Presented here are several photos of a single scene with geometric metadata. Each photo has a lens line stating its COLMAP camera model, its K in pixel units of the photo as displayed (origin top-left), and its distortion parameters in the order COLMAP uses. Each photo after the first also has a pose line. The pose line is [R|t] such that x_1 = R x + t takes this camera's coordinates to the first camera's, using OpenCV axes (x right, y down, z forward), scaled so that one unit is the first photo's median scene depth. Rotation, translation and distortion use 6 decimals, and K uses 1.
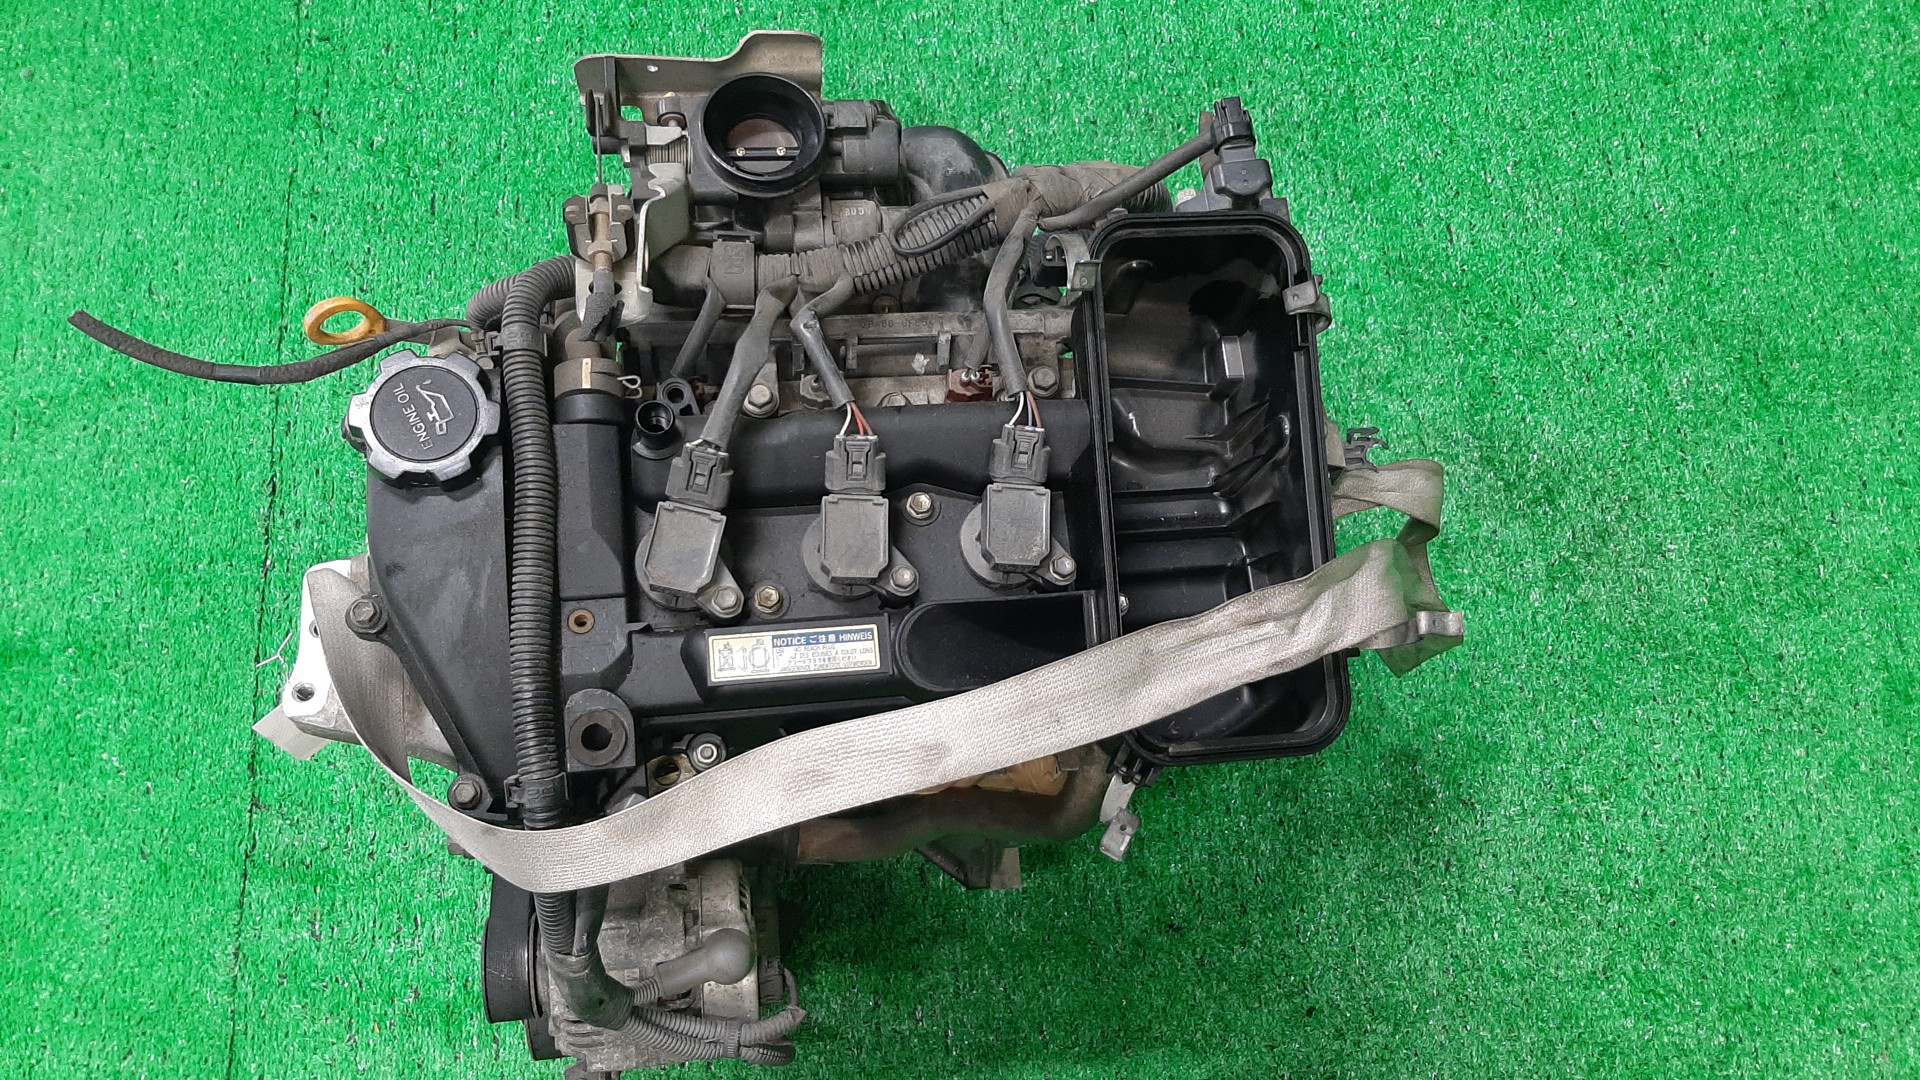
lens RADIAL K [[1490.4, 0, 960.0], [0, 1490.4, 540.0], [0, 0, 1]] dist [0.064821, -0.133316]
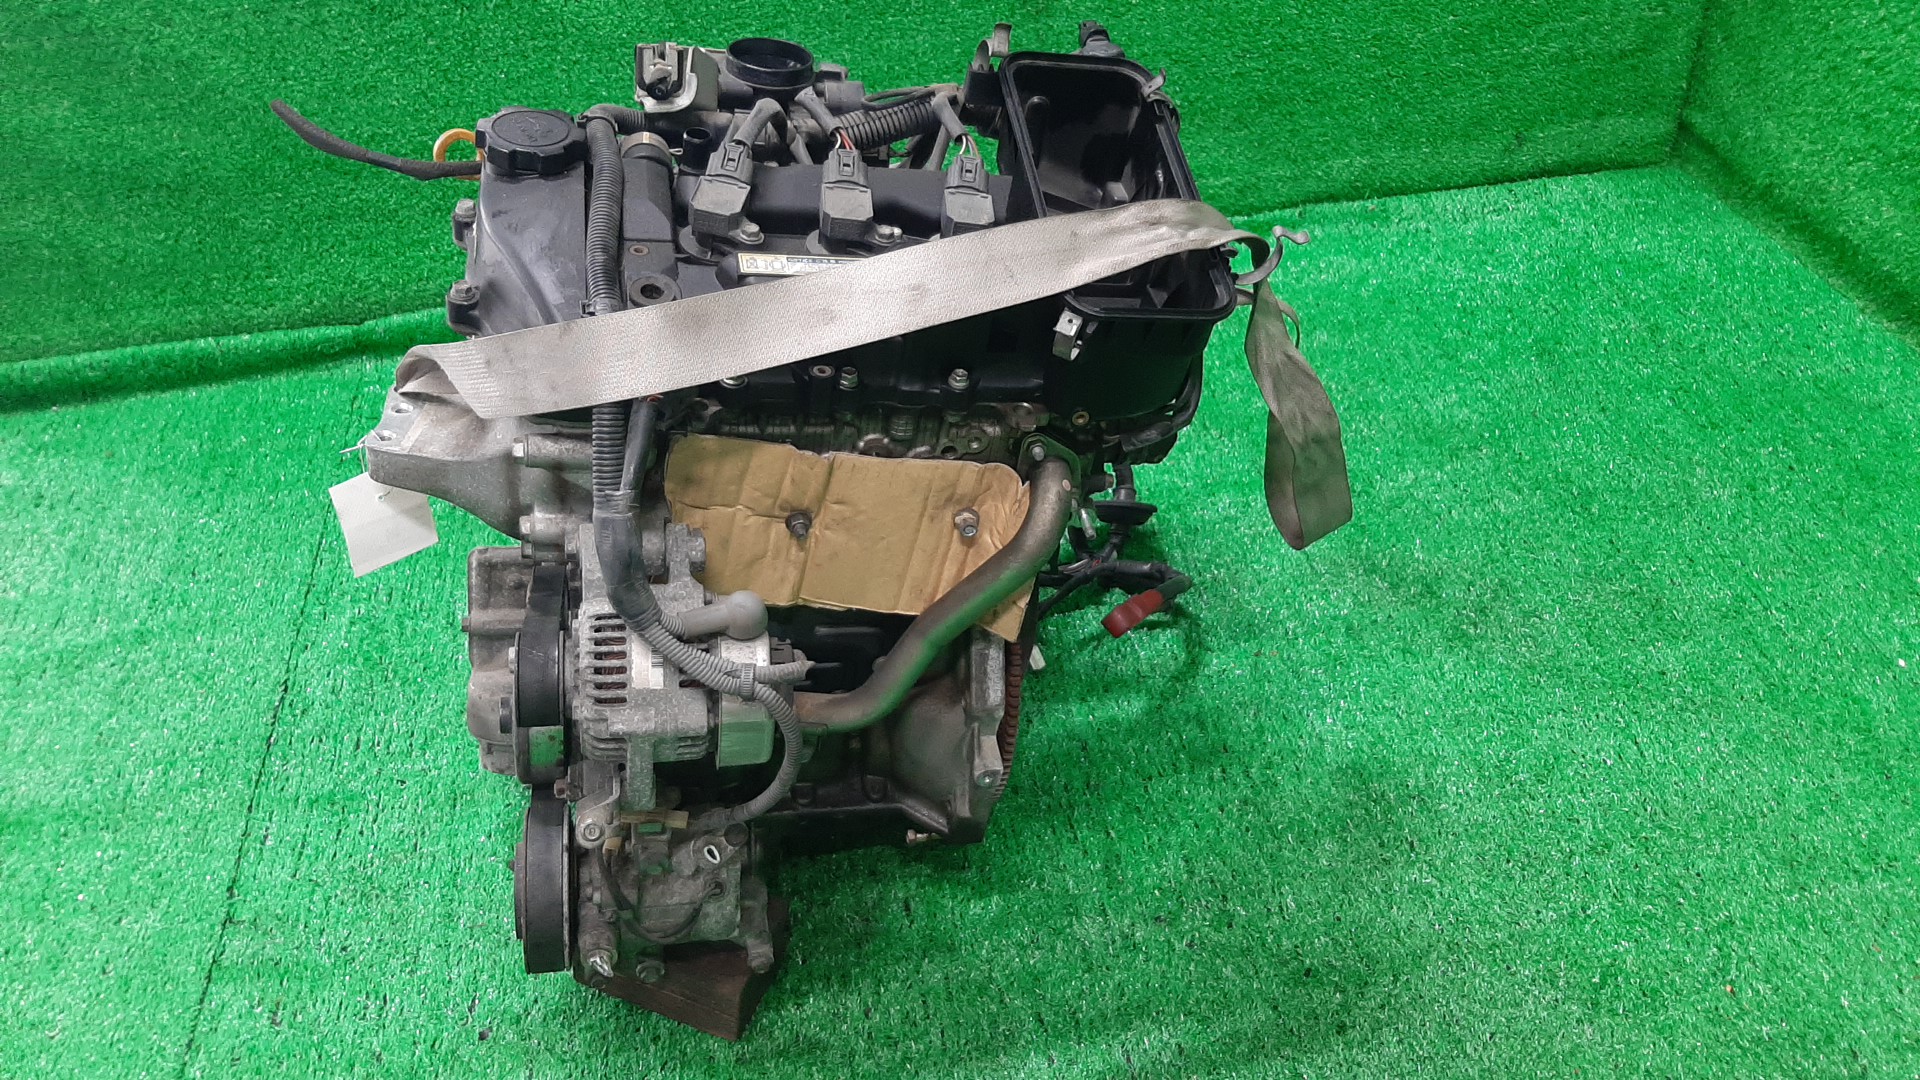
lens RADIAL K [[1490.4, 0, 960.0], [0, 1490.4, 540.0], [0, 0, 1]] dist [0.064821, -0.133316]
pose [[0.996604, -0.052248, 0.063637, -0.042524], [0.078139, 0.843793, -0.530949, 0.577103], [-0.025956, 0.534119, 0.845011, 0.018355]]
